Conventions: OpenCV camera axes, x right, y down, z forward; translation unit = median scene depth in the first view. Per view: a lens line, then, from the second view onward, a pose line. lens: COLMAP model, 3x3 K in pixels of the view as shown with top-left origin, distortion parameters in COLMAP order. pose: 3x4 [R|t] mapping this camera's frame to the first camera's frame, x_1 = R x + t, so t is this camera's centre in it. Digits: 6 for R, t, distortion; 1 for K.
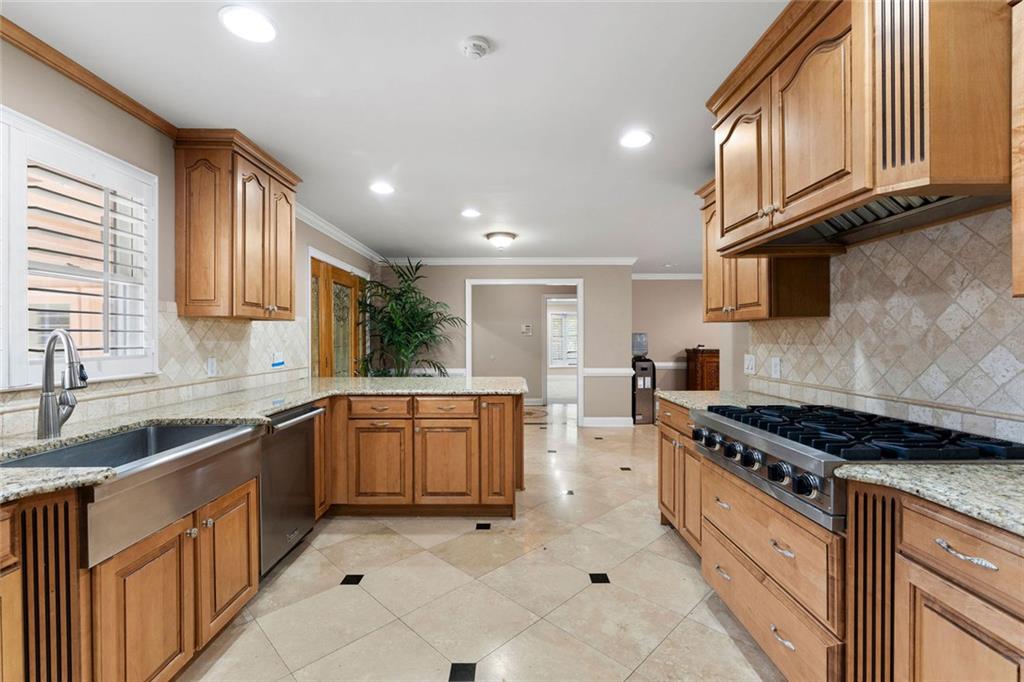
lens RADIAL K [[443.4, 0, 510.9], [0, 443.4, 340.2], [0, 0, 1]] dist [-0.000087, -0.000004]
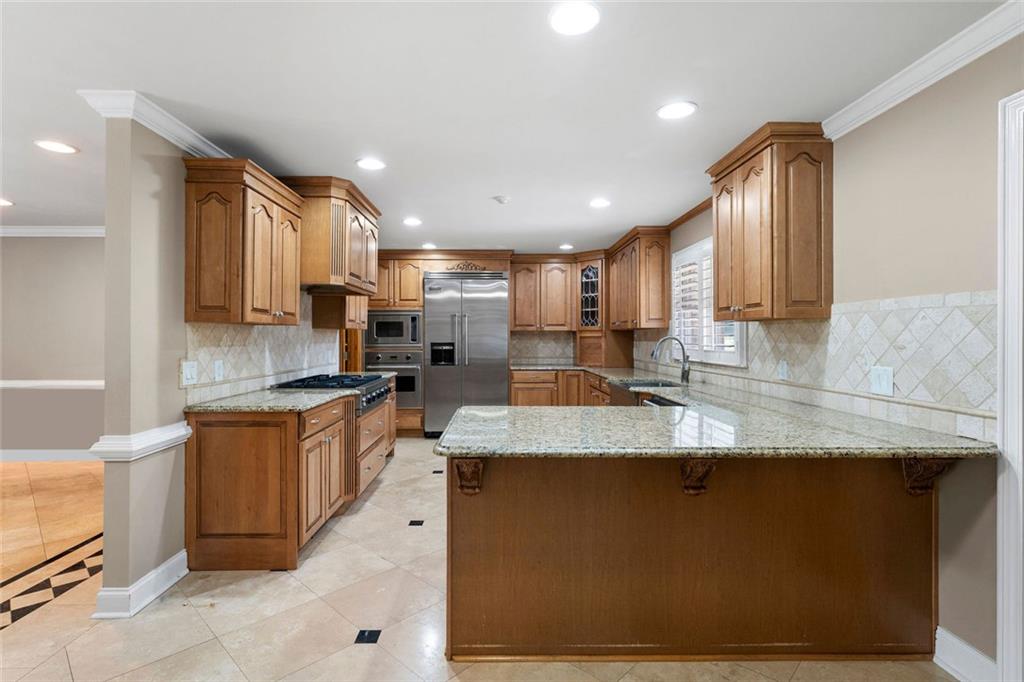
lens RADIAL K [[480.6, 0, 513.0], [0, 480.6, 338.7], [0, 0, 1]] dist [-0.010973, 0.002211]
pose [[-0.999590, 0.001196, -0.028600, -0.043501], [0.001037, 0.999984, 0.005560, -0.016515], [0.028607, 0.005528, -0.999575, 2.232986]]
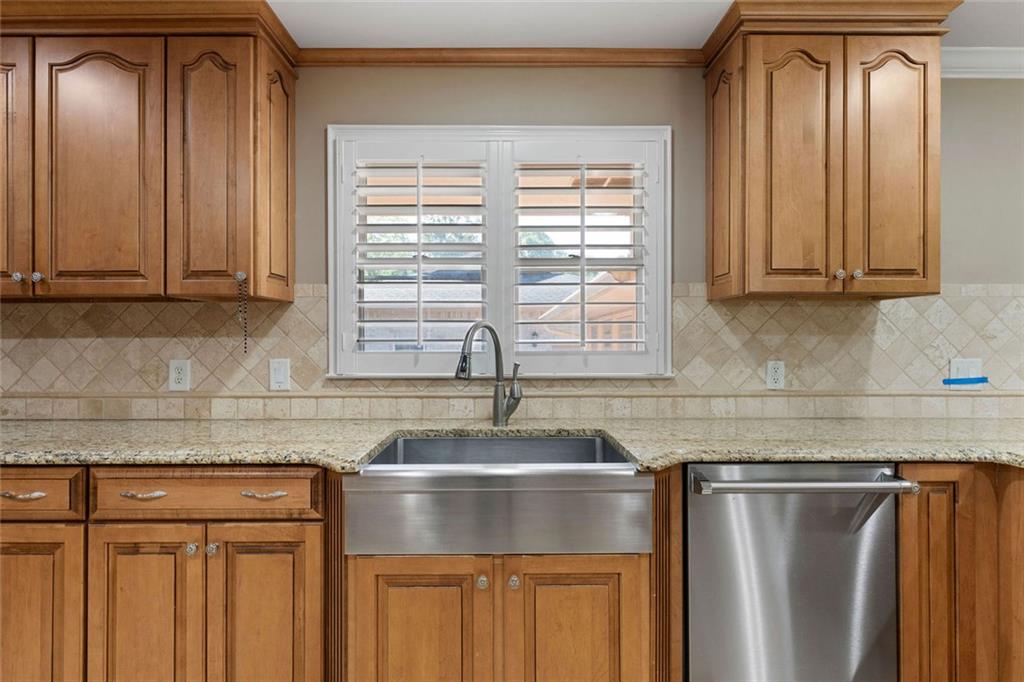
lens RADIAL K [[510.5, 0, 509.9], [0, 510.5, 338.2], [0, 0, 1]] dist [0.000102, 0.000193]
pose [[-0.006067, -0.003221, -0.999976, 0.101172], [-0.003663, 0.999988, -0.003199, 0.011195], [0.999975, 0.003644, -0.006079, 0.659079]]
